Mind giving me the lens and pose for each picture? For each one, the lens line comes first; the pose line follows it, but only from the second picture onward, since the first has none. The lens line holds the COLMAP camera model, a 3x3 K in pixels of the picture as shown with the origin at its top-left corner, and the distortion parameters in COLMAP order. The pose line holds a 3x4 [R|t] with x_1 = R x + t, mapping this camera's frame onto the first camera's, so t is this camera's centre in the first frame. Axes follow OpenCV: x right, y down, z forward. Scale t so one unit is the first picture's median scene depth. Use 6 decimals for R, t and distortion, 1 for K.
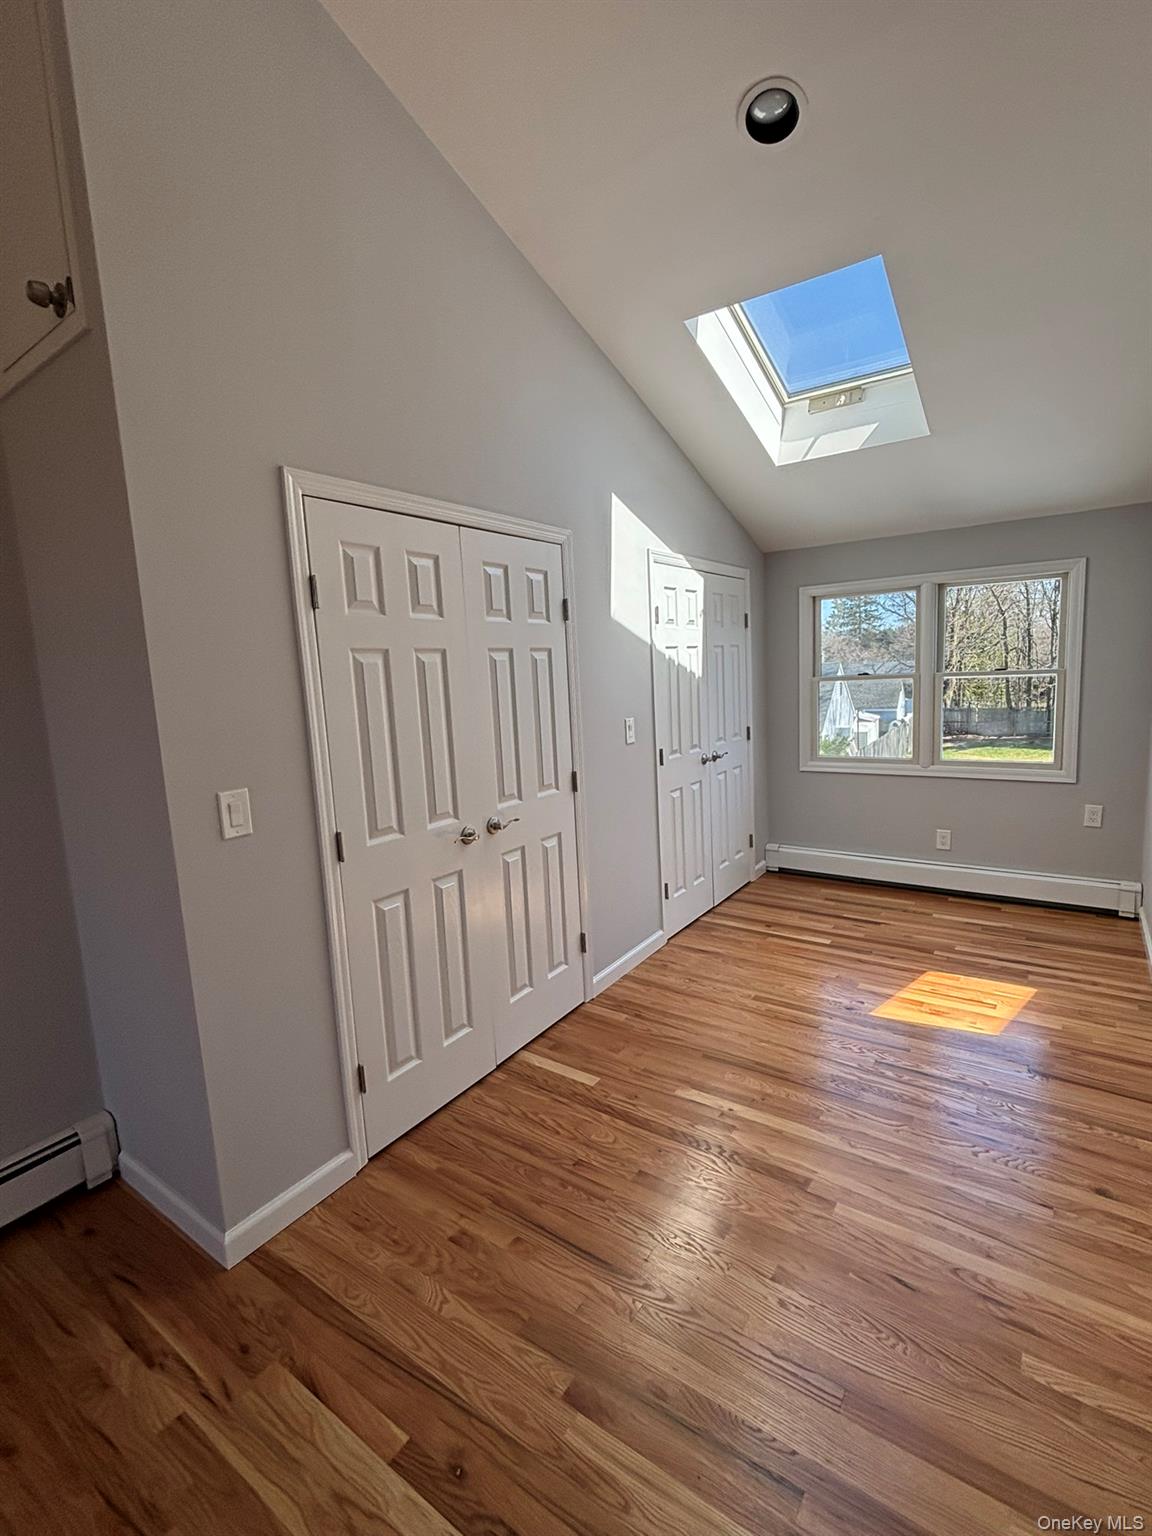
lens RADIAL K [[696.1, 0, 578.2], [0, 696.1, 776.1], [0, 0, 1]] dist [0.000980, 0.000016]
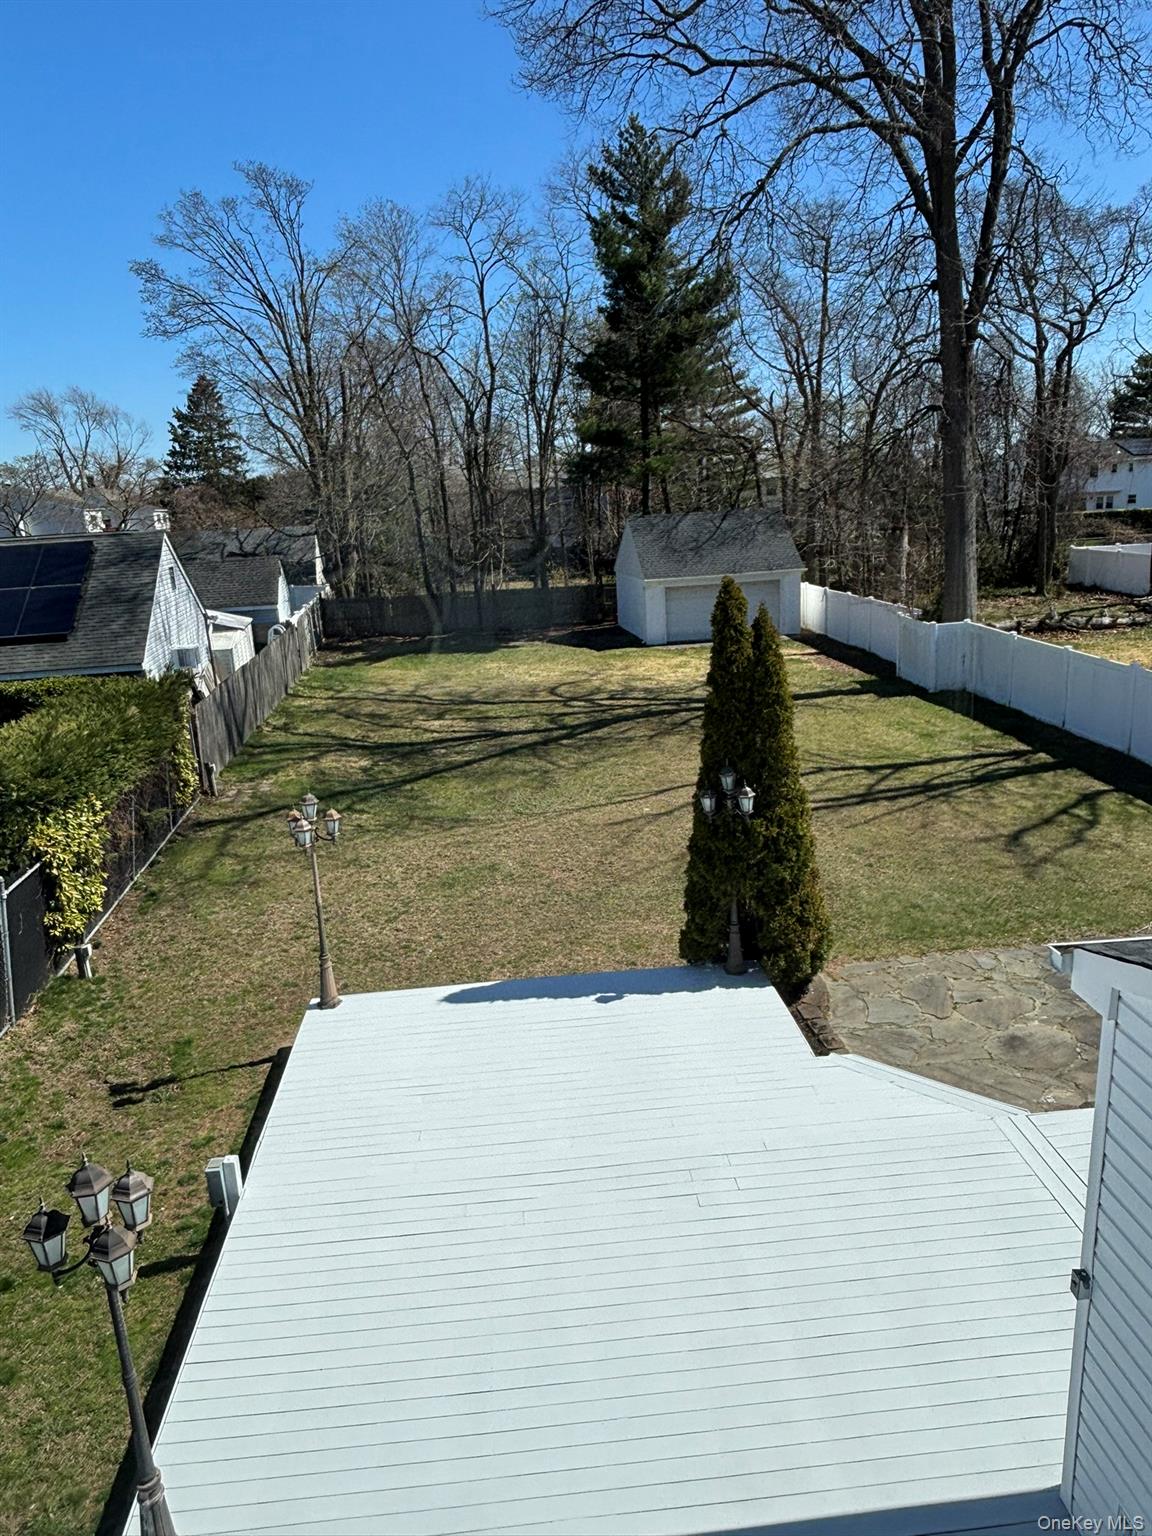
lens RADIAL K [[1035.2, 0, 576.1], [0, 1035.2, 762.5], [0, 0, 1]] dist [-0.001905, -0.007598]
pose [[0.769593, -0.145257, 0.621793, 0.059131], [0.106605, 0.989343, 0.099176, -0.017951], [-0.629572, -0.010040, 0.776877, 0.096044]]
